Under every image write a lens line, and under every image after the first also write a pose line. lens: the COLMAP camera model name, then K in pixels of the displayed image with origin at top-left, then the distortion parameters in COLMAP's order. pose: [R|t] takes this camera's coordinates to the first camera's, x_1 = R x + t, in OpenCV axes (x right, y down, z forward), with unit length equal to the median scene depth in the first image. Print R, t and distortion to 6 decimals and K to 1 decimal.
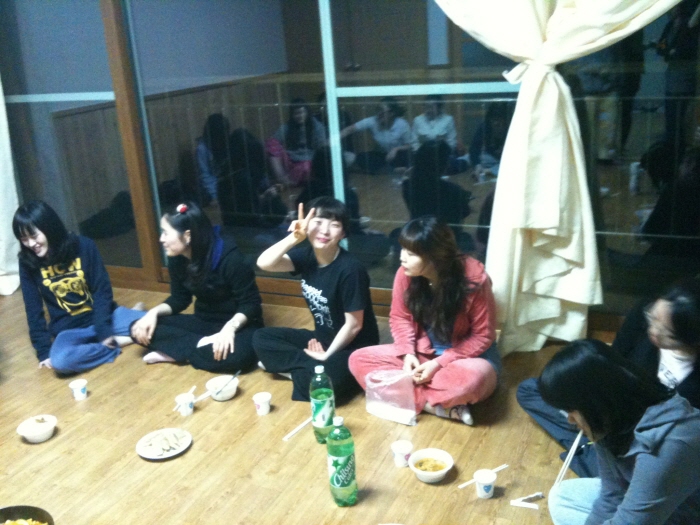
lens RADIAL K [[714.1, 0, 350.0], [0, 714.1, 262.5], [0, 0, 1]] dist [0.023501, -0.232701]
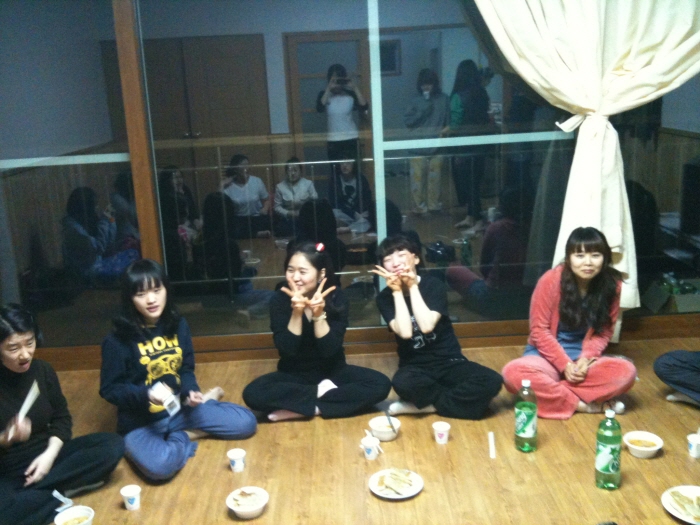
lens RADIAL K [[714.1, 0, 350.0], [0, 714.1, 262.5], [0, 0, 1]] dist [0.023501, -0.232701]
pose [[0.906208, -0.092226, 0.412653, -0.626995], [0.133063, 0.988541, -0.071278, 0.006114], [-0.401350, 0.119501, 0.908095, 0.075230]]
